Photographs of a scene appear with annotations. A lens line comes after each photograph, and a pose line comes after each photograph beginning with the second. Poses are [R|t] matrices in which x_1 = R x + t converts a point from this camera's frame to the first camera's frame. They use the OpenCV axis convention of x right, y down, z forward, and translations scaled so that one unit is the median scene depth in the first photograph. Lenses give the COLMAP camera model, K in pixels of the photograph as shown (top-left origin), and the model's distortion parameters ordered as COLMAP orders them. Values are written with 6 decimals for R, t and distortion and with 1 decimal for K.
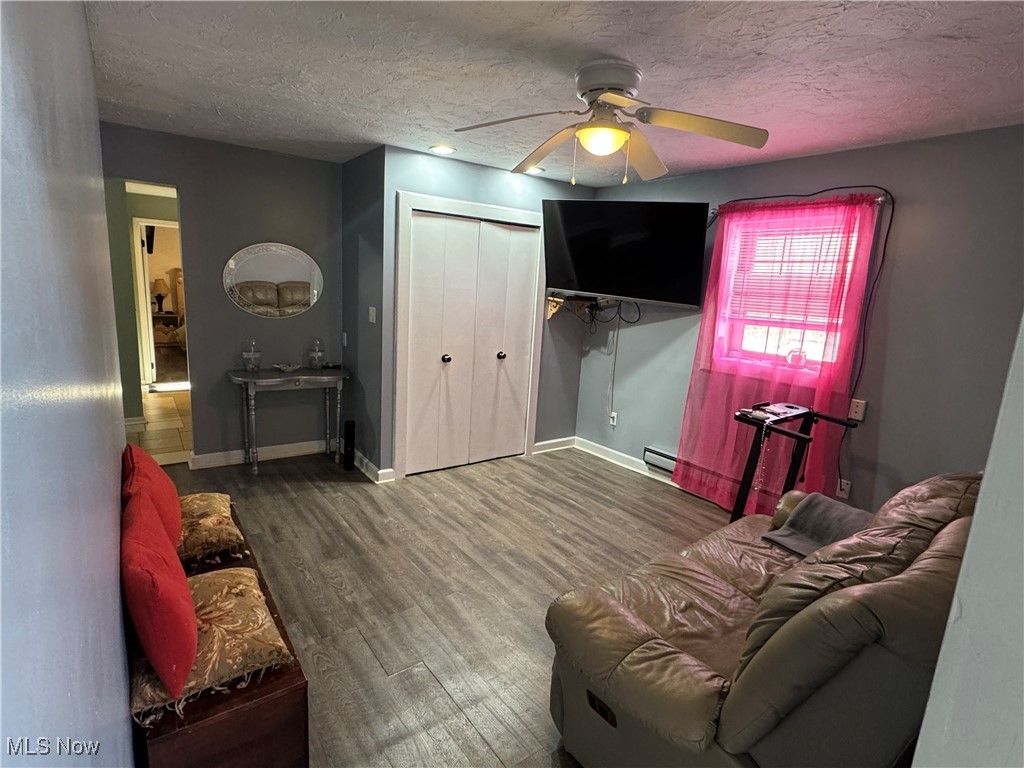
lens RADIAL K [[519.7, 0, 512.4], [0, 519.7, 385.6], [0, 0, 1]] dist [-0.001929, 0.000350]
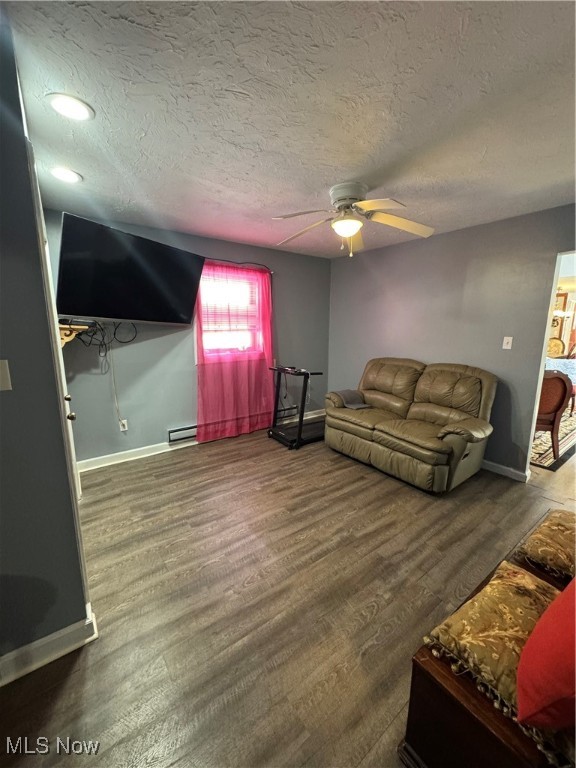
lens RADIAL K [[305.7, 0, 288.0], [0, 305.7, 384.0], [0, 0, 1]] dist [0.000594, 0.000090]
pose [[0.000352, -0.243040, 0.970016, -0.547221], [0.190075, 0.952349, 0.238544, -0.145073], [-0.981770, 0.184291, 0.046531, 0.709266]]
